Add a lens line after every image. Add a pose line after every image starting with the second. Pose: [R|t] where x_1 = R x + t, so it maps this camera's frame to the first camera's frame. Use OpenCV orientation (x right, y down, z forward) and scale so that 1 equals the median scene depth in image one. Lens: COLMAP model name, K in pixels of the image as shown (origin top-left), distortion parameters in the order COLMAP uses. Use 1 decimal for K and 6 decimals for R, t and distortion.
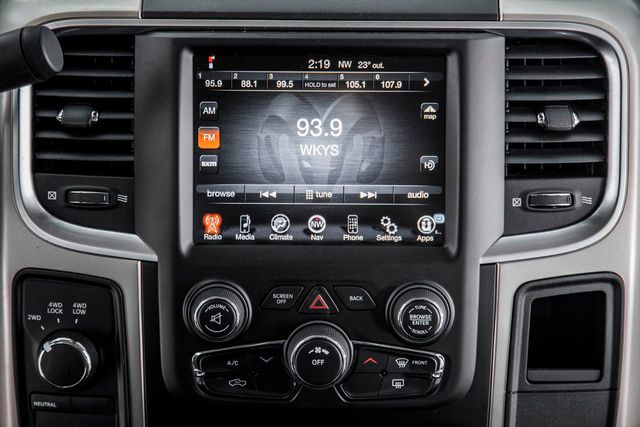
lens RADIAL K [[1656.4, 0, 320.0], [0, 1656.4, 213.5], [0, 0, 1]] dist [0.470221, -0.060404]
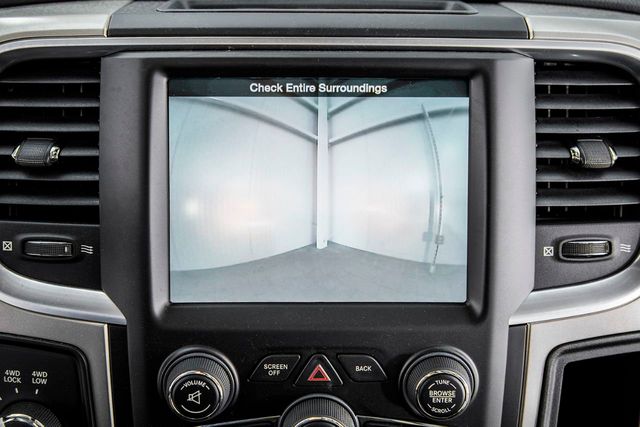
lens RADIAL K [[811.5, 0, 320.0], [0, 811.5, 213.5], [0, 0, 1]] dist [-0.007670, 0.006759]
pose [[0.999815, -0.004844, 0.018591, -0.007252], [0.004770, 0.999980, 0.004035, -0.028539], [-0.018610, -0.003945, 0.999819, 0.587046]]
